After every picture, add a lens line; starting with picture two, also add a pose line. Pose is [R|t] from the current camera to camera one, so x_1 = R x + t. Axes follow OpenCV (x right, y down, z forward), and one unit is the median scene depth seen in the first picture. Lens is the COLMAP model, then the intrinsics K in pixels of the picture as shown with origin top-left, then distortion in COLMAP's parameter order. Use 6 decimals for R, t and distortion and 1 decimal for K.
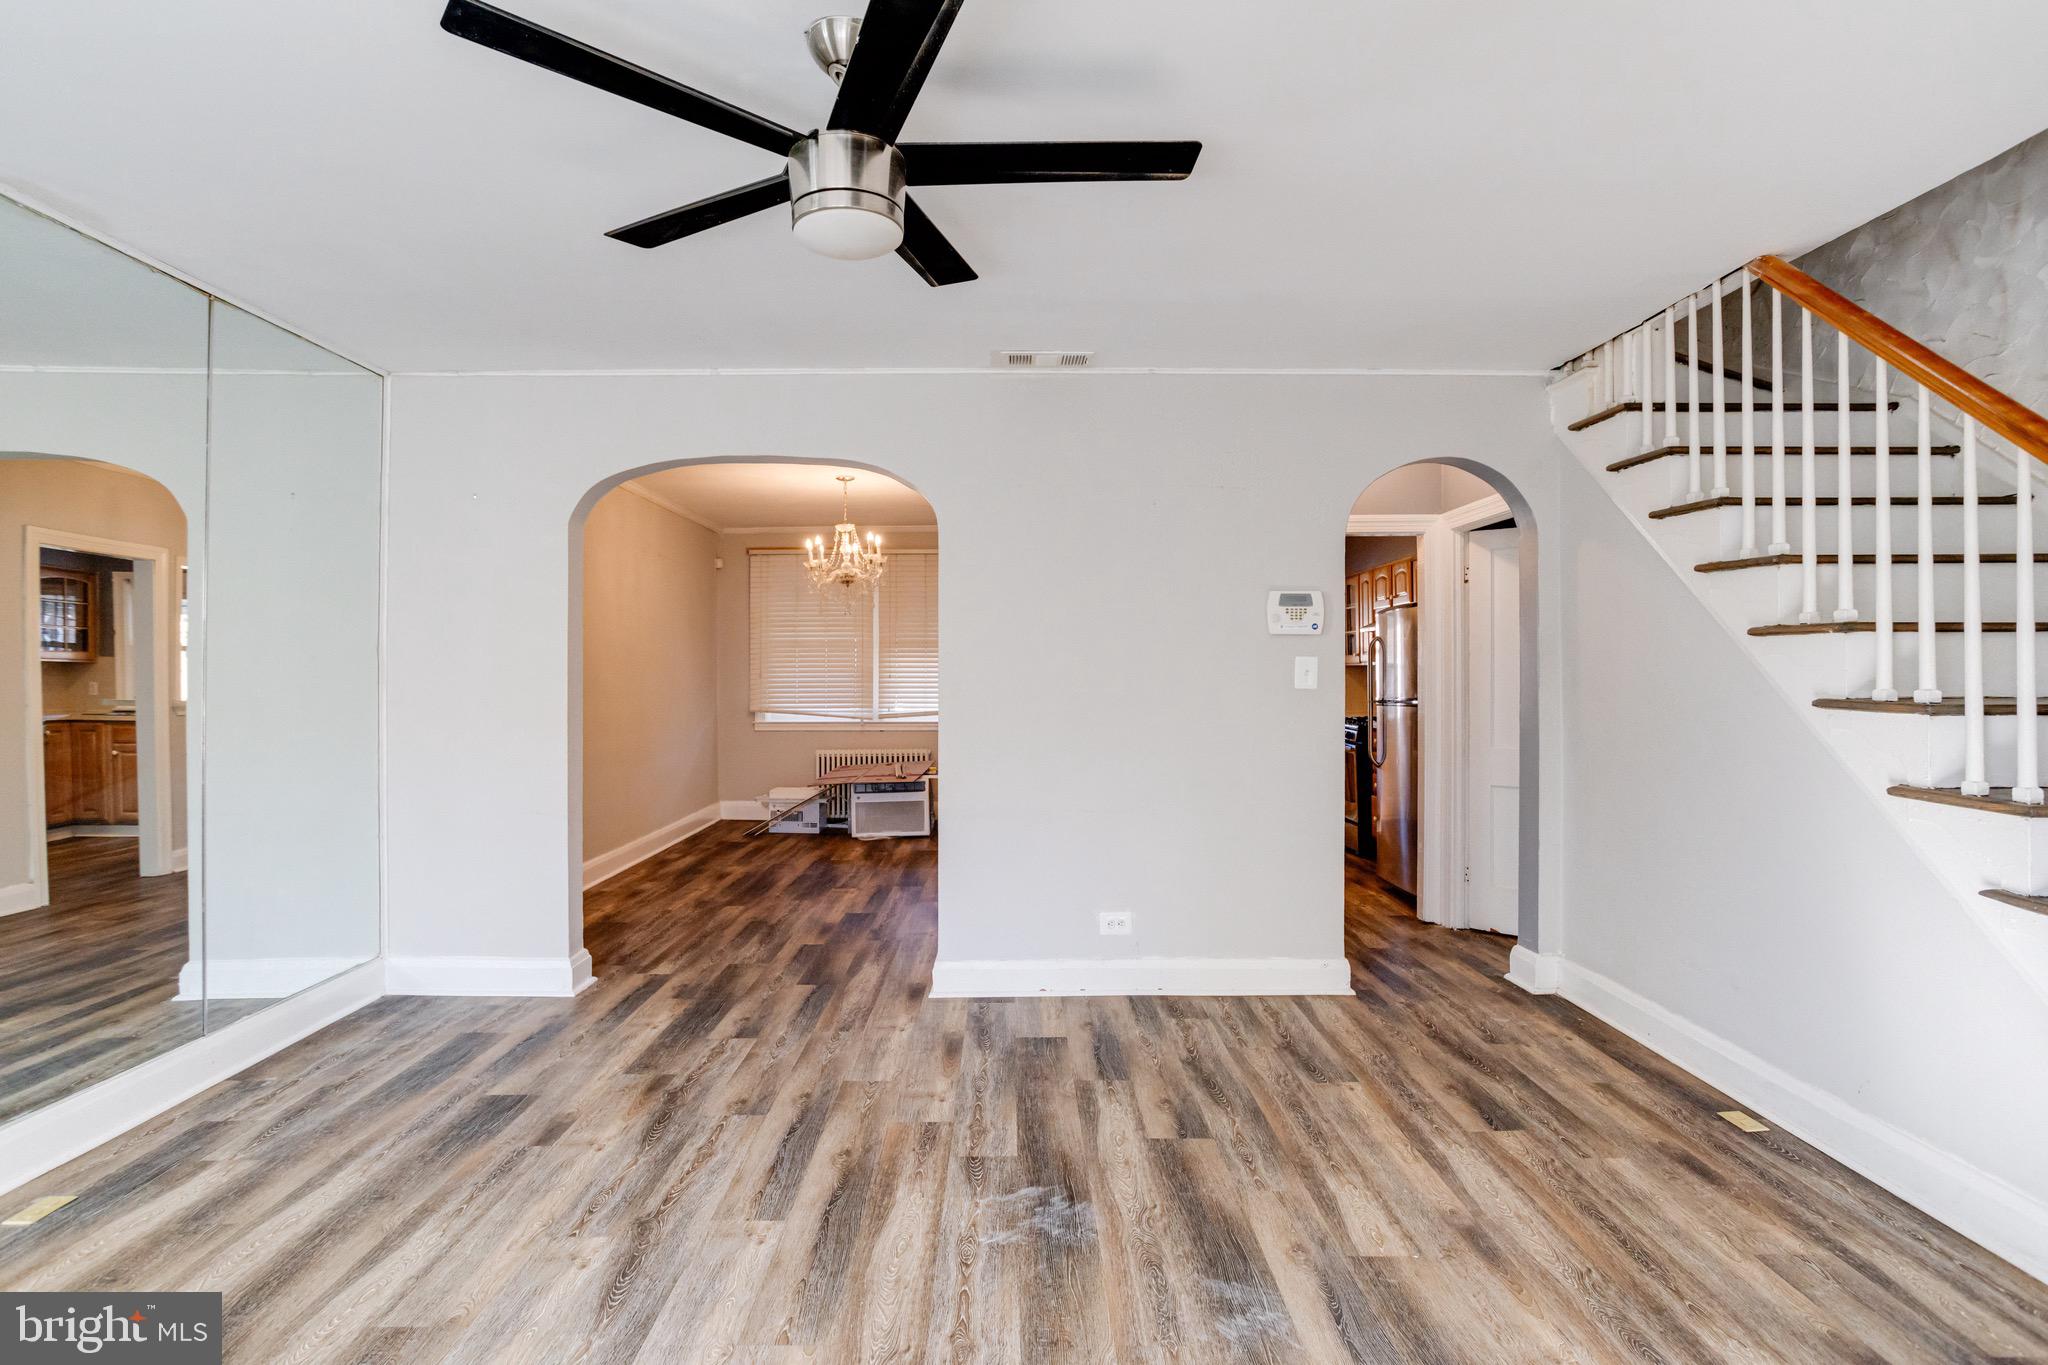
lens RADIAL K [[991.3, 0, 1009.8], [0, 991.3, 671.3], [0, 0, 1]] dist [-0.043179, 0.020775]
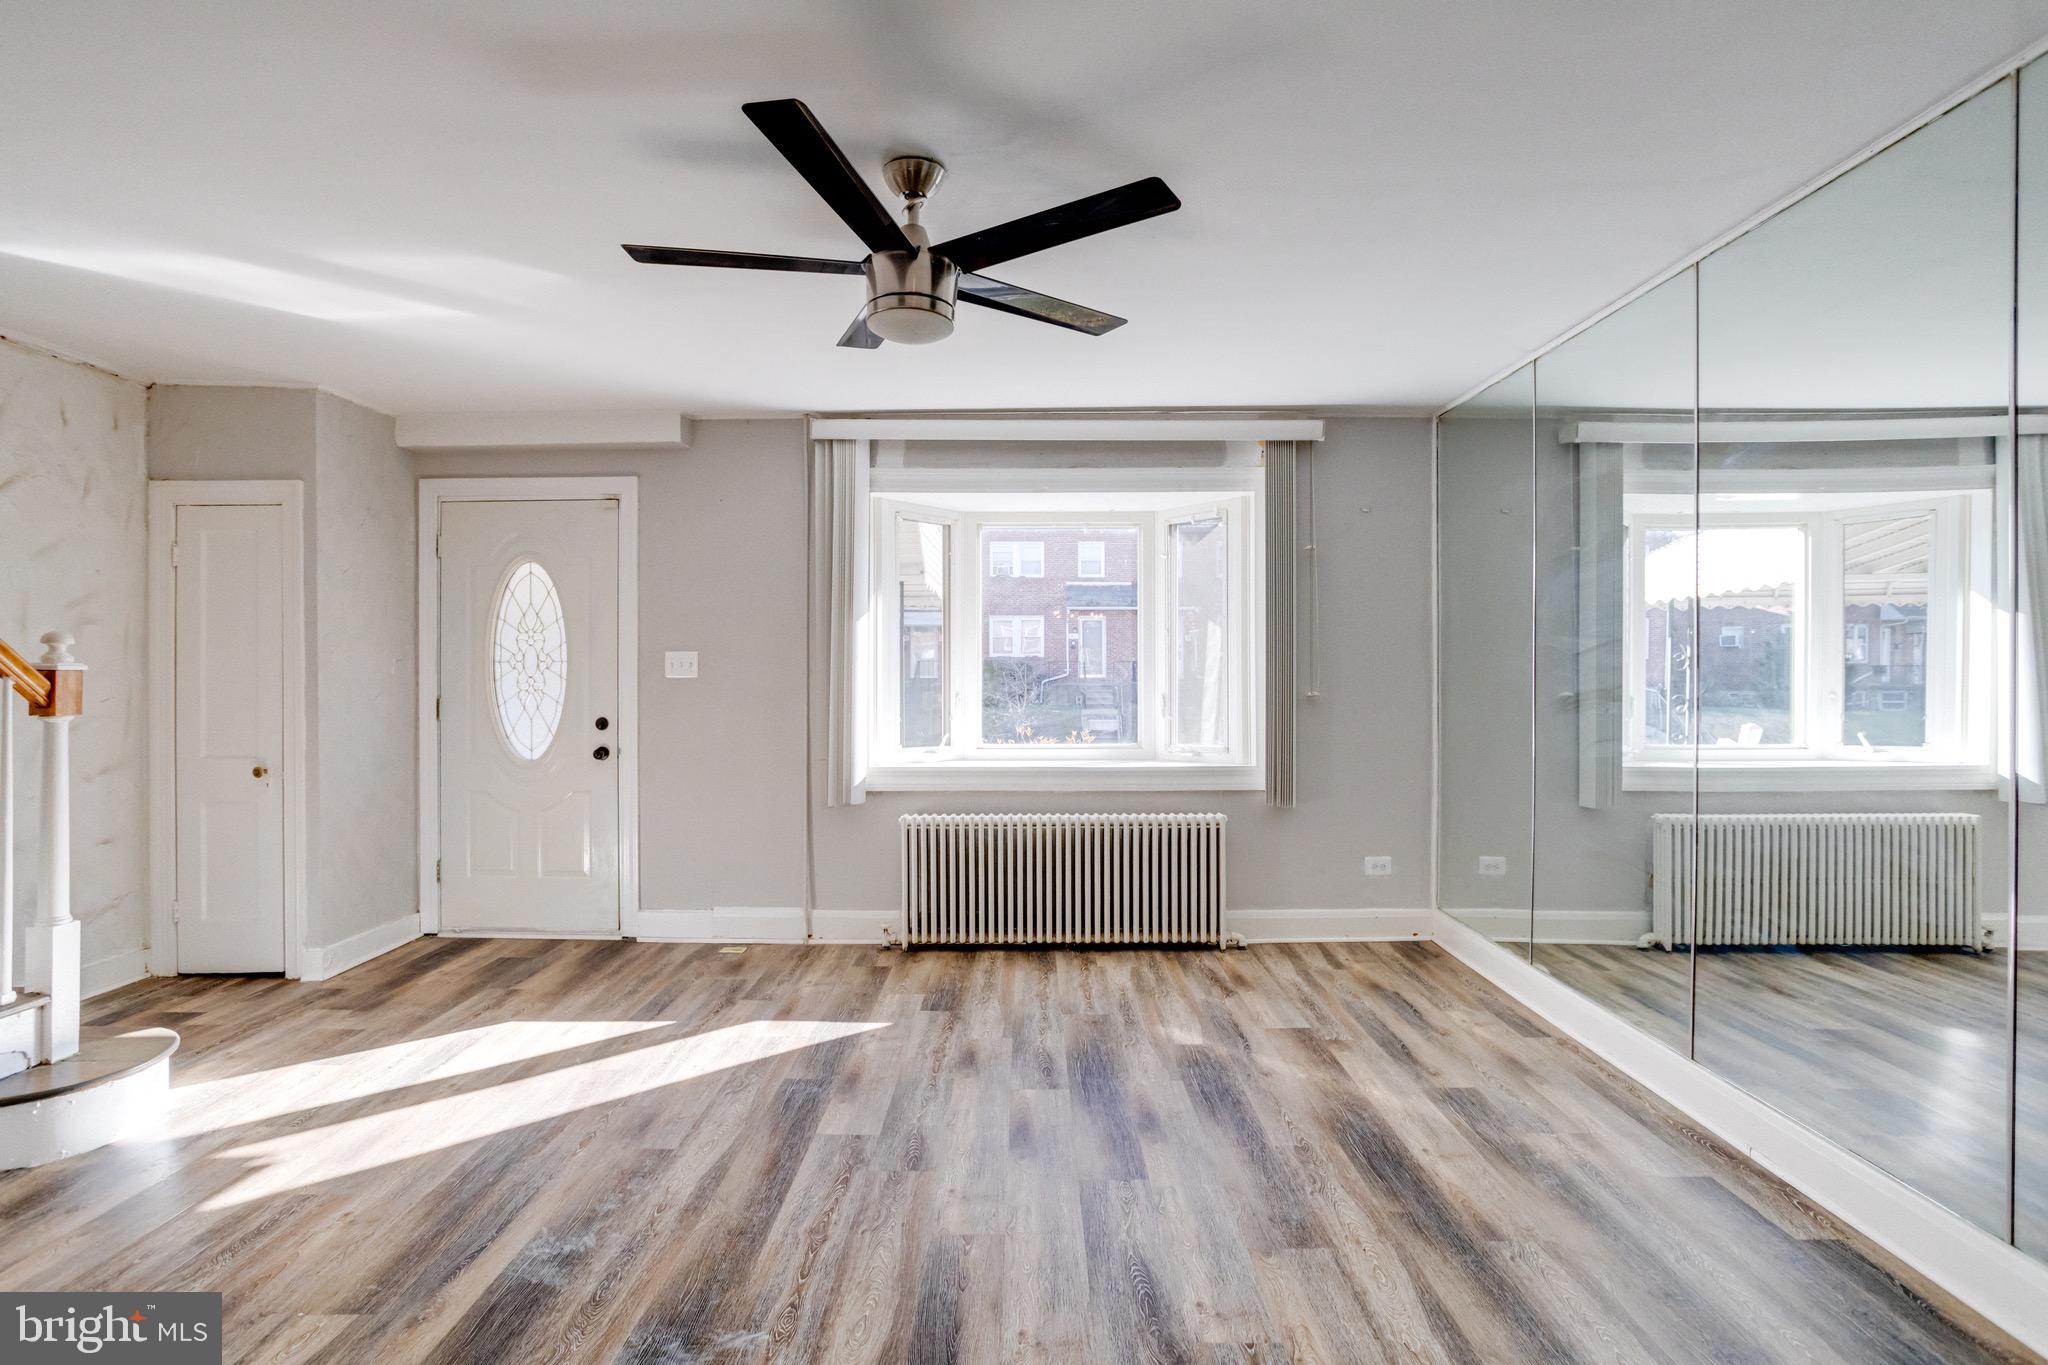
lens RADIAL K [[991.3, 0, 1025.3], [0, 991.3, 672.5], [0, 0, 1]] dist [-0.043179, 0.020775]
pose [[-0.999994, -0.000311, 0.003348, -0.201542], [-0.000320, 0.999996, -0.002655, 0.000319], [-0.003347, -0.002656, -0.999991, 1.443003]]
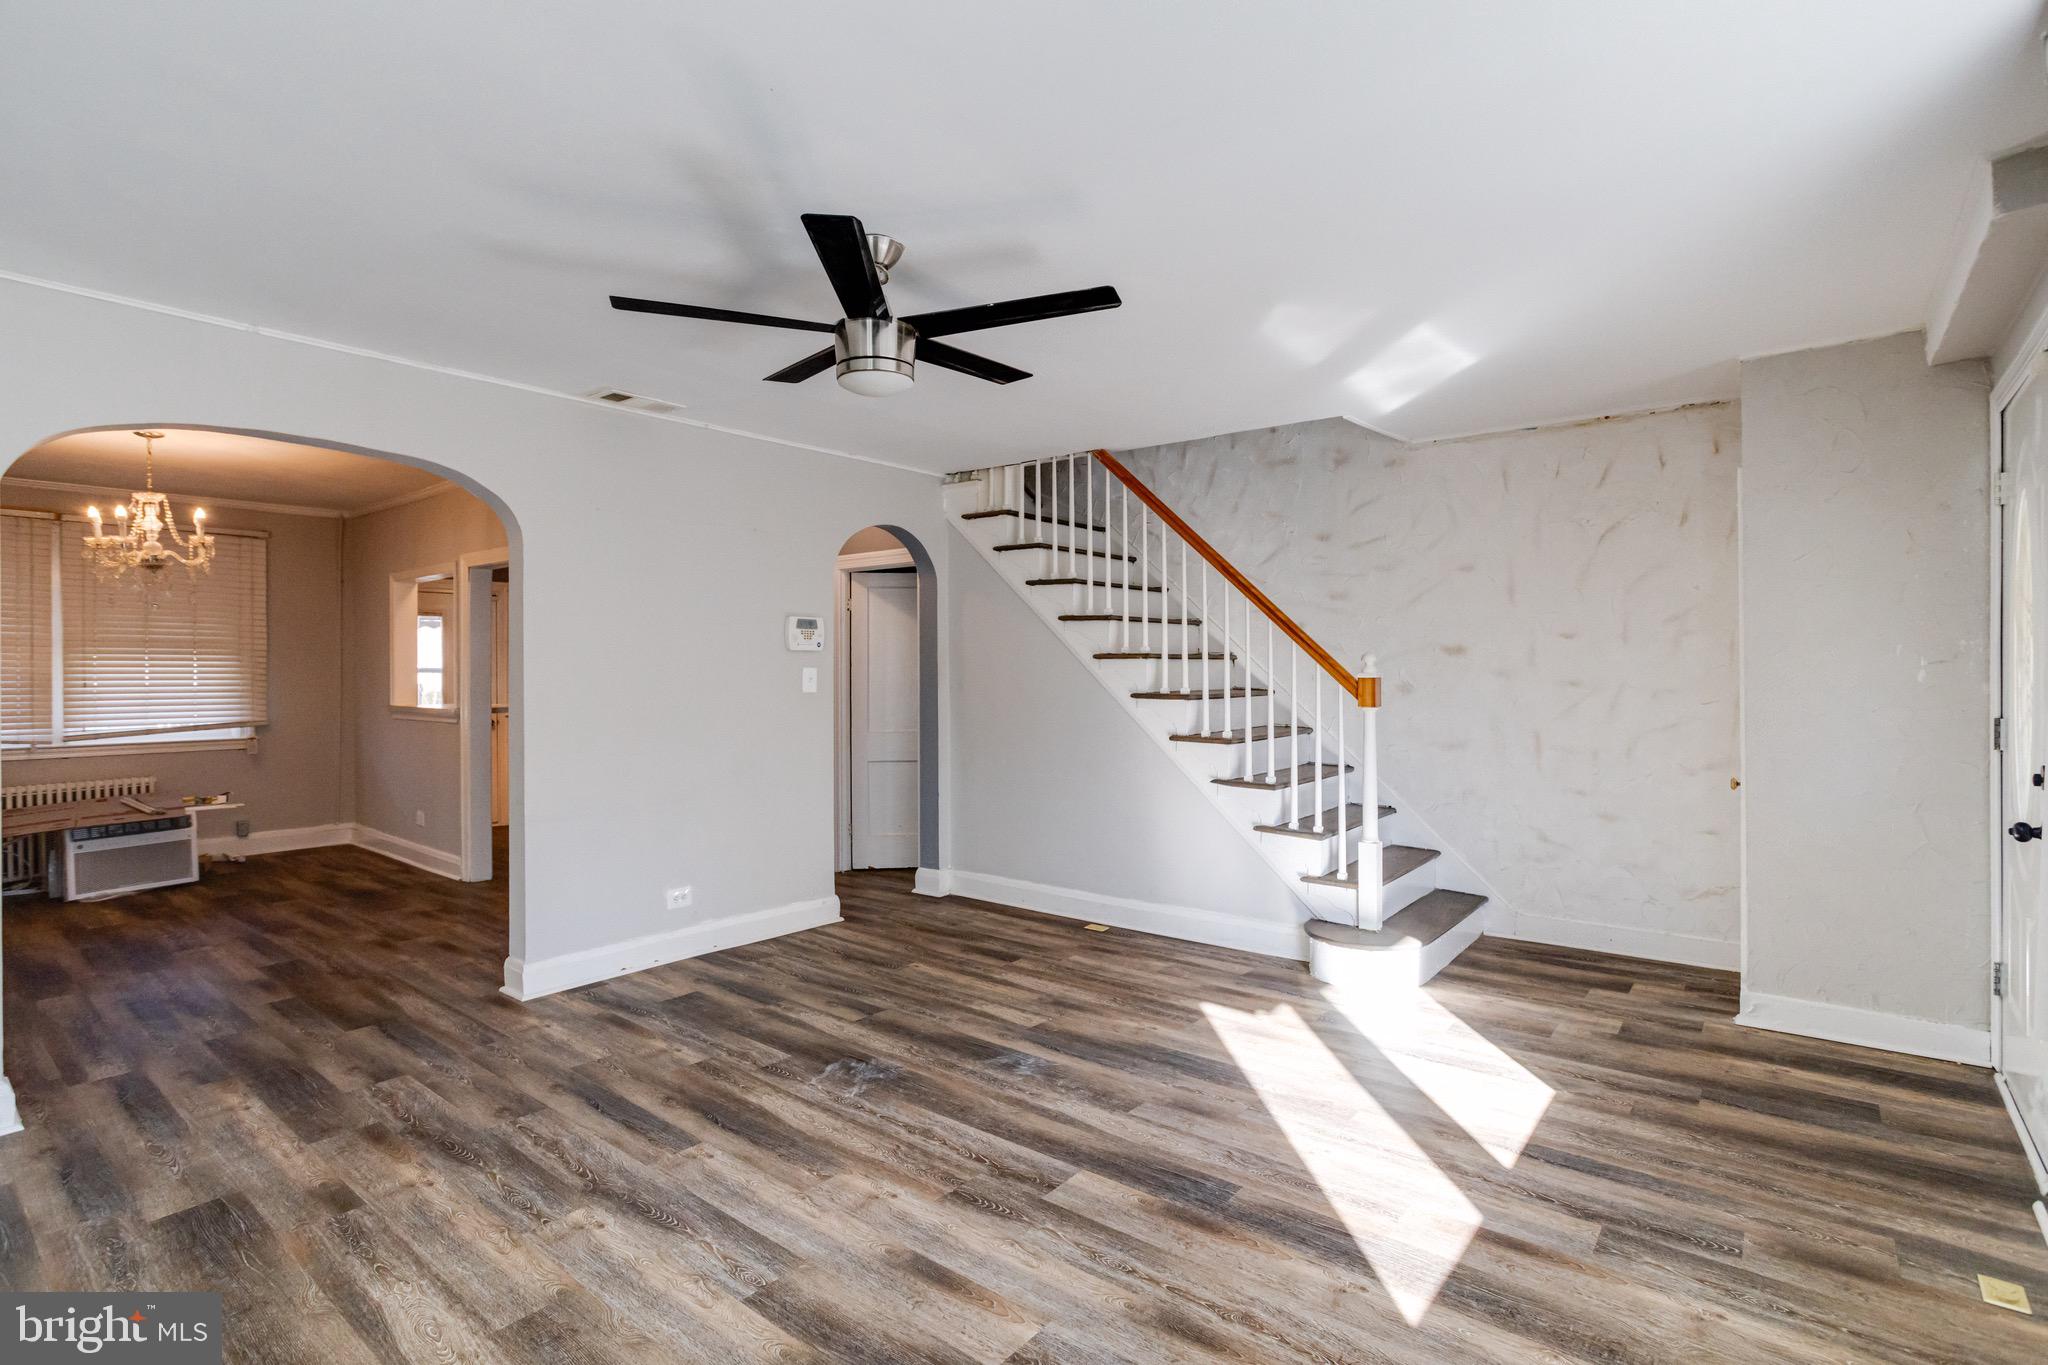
lens RADIAL K [[991.3, 0, 1024.7], [0, 991.3, 673.4], [0, 0, 1]] dist [-0.043179, 0.020775]
pose [[0.630886, -0.002892, 0.775870, -0.734731], [0.001241, 0.999996, 0.002718, -0.014255], [-0.775875, -0.000752, 0.630887, -0.053543]]
